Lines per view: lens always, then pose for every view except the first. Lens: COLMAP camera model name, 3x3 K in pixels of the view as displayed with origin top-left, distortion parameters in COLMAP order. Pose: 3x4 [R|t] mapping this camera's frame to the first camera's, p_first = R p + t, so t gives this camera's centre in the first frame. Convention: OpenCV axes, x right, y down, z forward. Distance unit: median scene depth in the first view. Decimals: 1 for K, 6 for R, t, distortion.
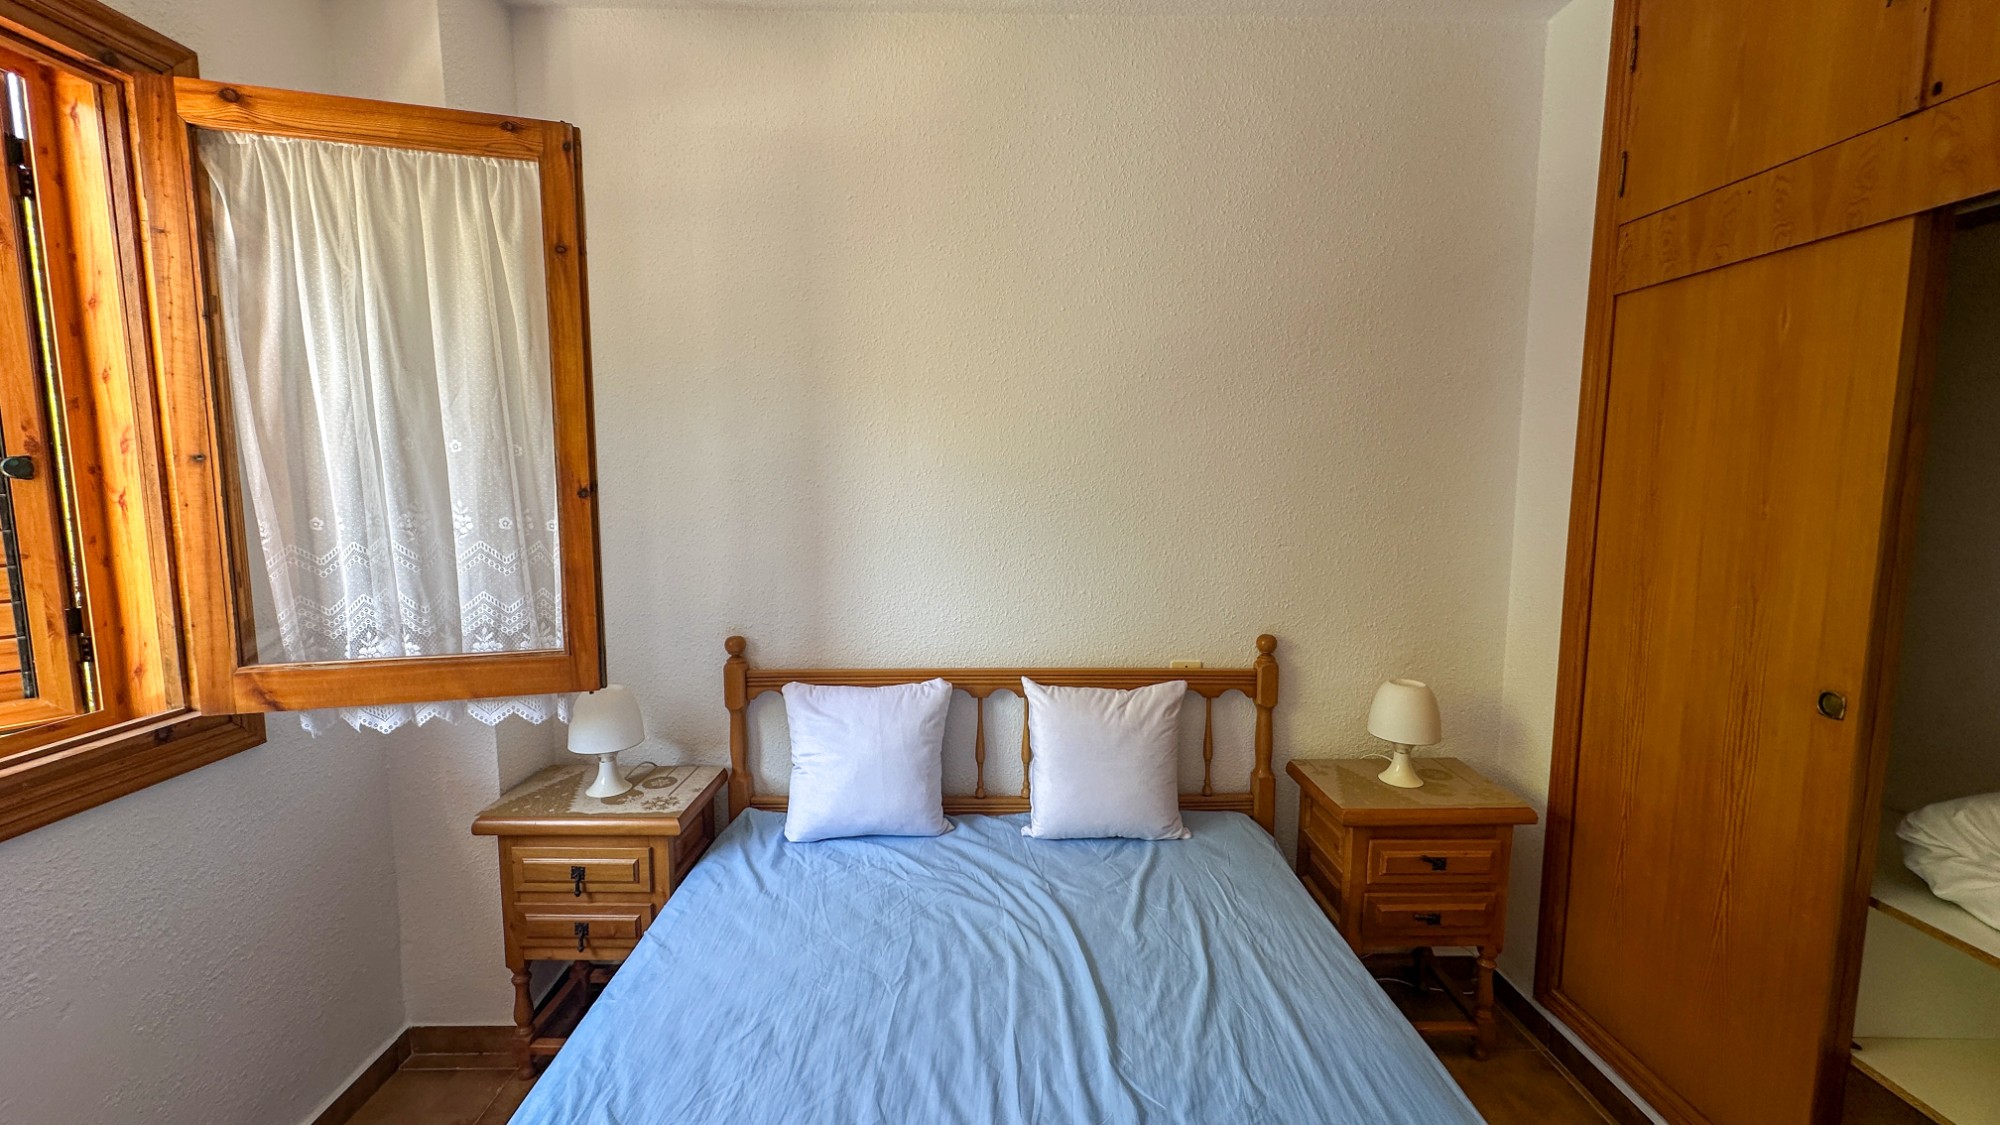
lens RADIAL K [[795.7, 0, 1000.0], [0, 795.7, 562.5], [0, 0, 1]] dist [-0.001083, 0.000086]
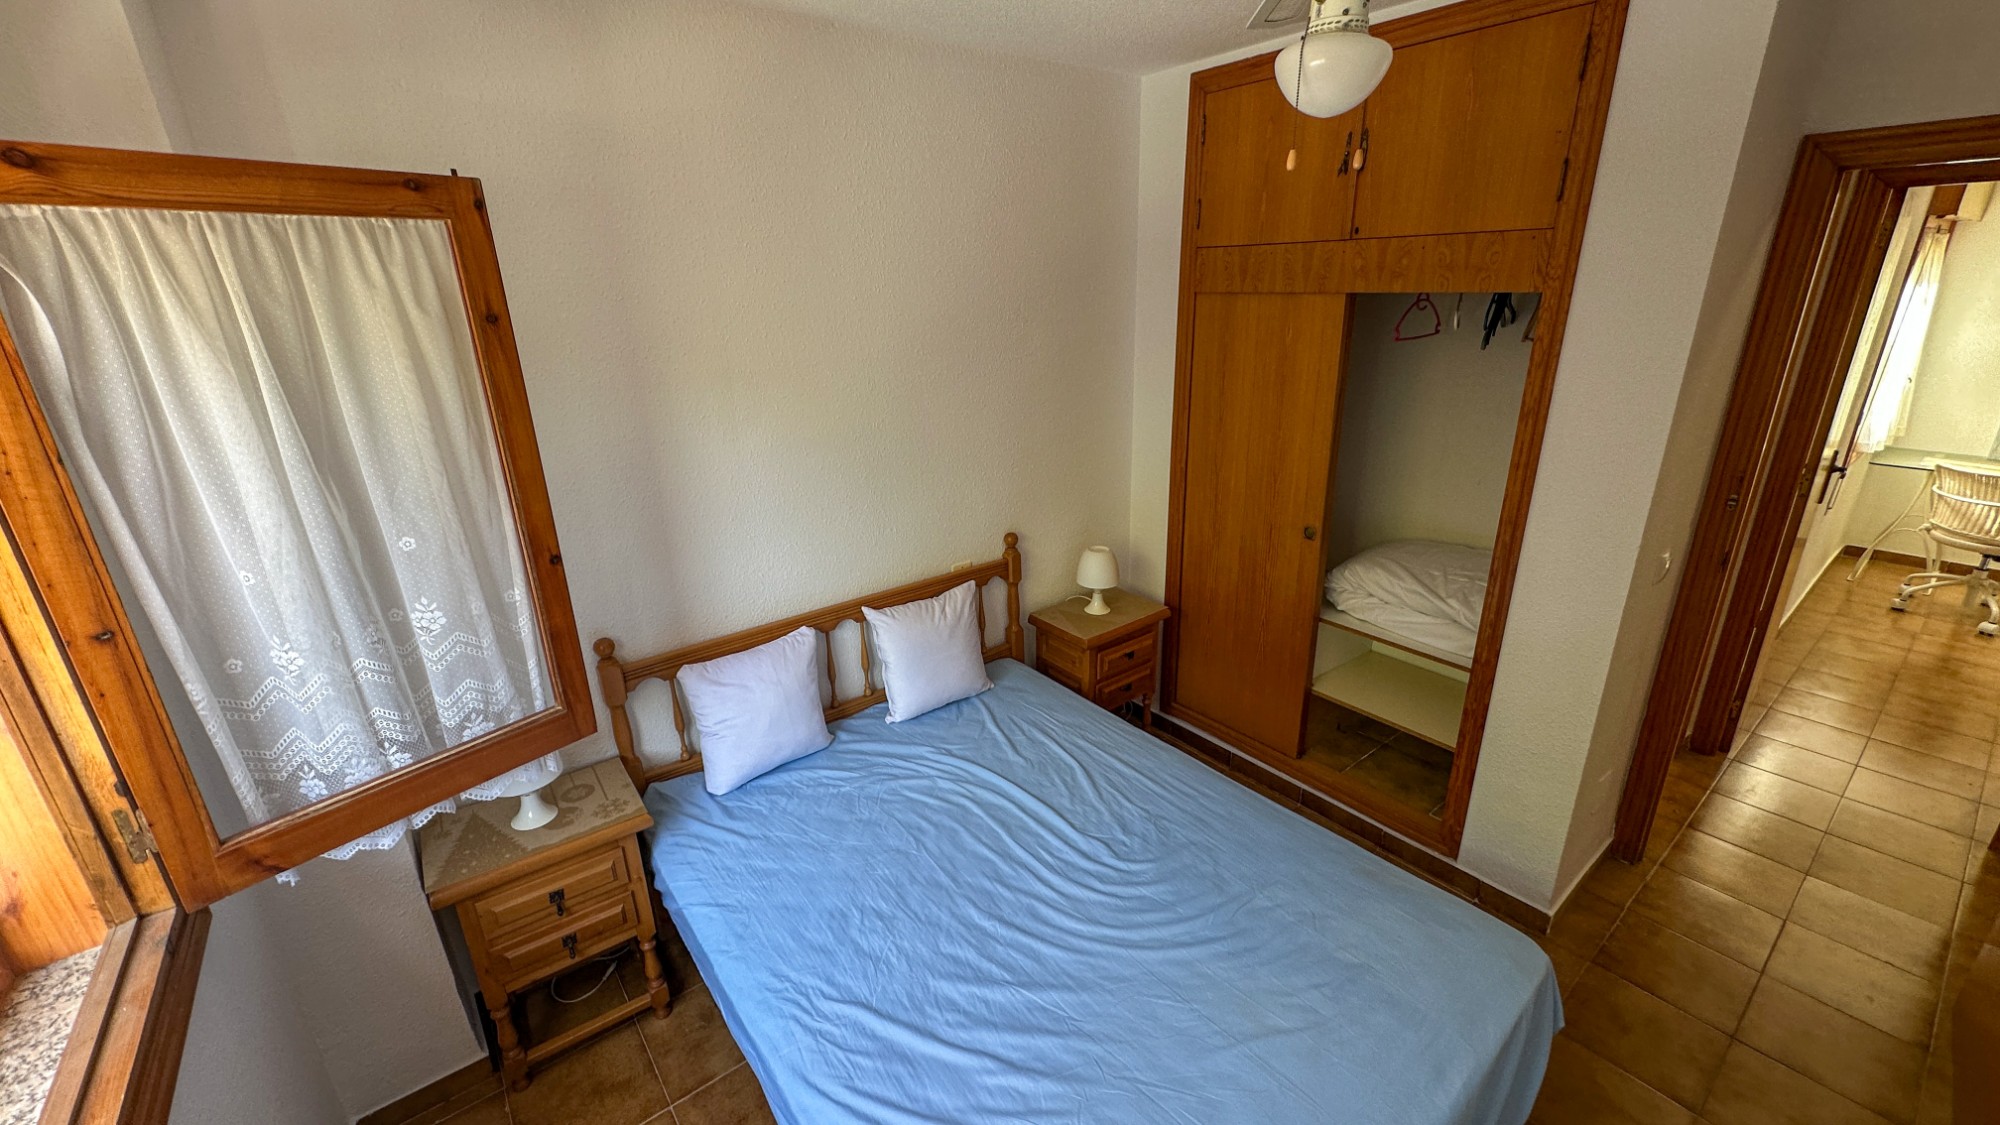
lens RADIAL K [[795.7, 0, 1000.0], [0, 795.7, 562.5], [0, 0, 1]] dist [-0.001083, 0.000086]
pose [[0.803021, -0.220639, 0.553603, -0.549052], [0.094089, 0.964228, 0.247814, -0.245343], [-0.588477, -0.146912, 0.795055, -0.122034]]
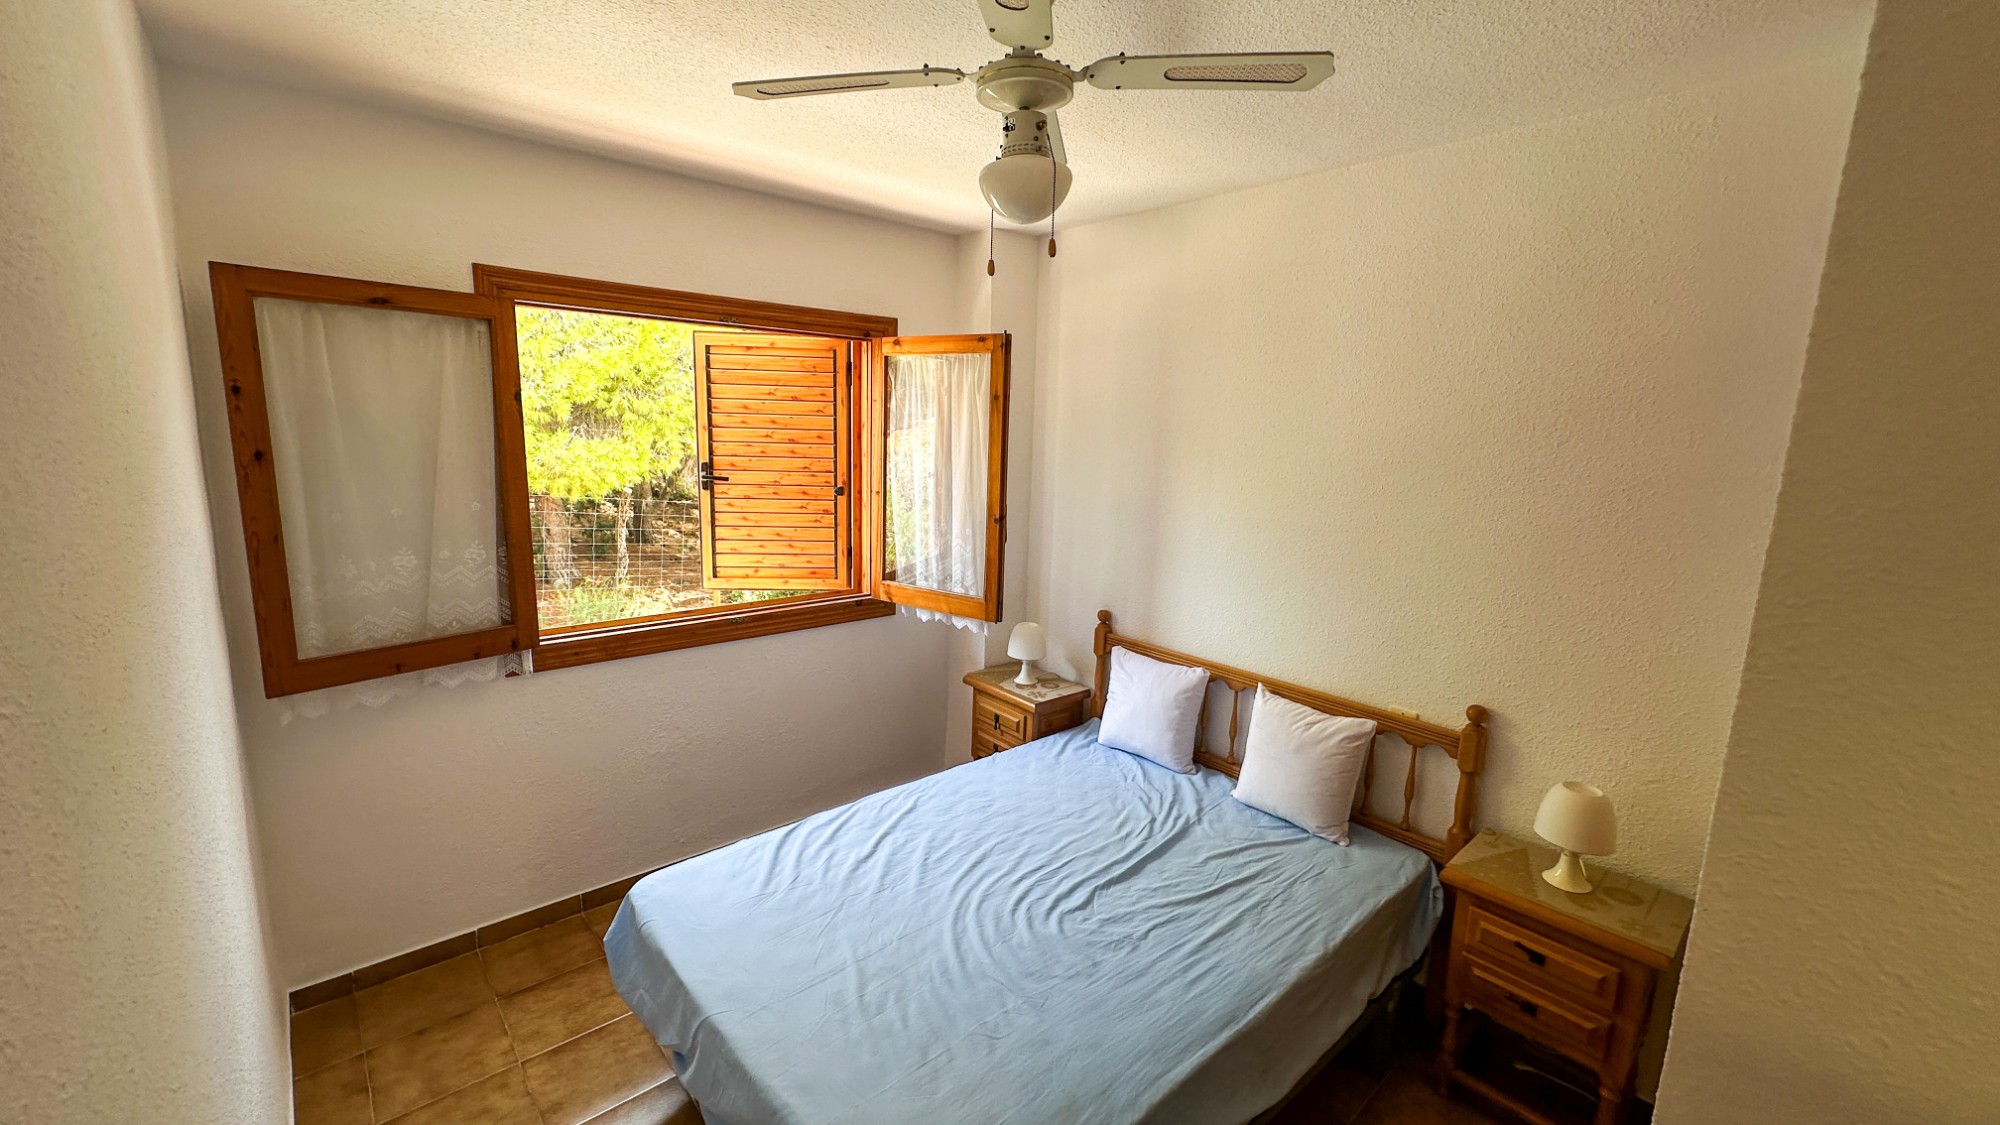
lens RADIAL K [[795.7, 0, 1000.0], [0, 795.7, 562.5], [0, 0, 1]] dist [-0.001083, 0.000086]
pose [[0.641220, 0.149169, -0.752719, 0.831907], [-0.113872, 0.988560, 0.098902, -0.156486], [0.758861, 0.022296, 0.650871, -0.219185]]
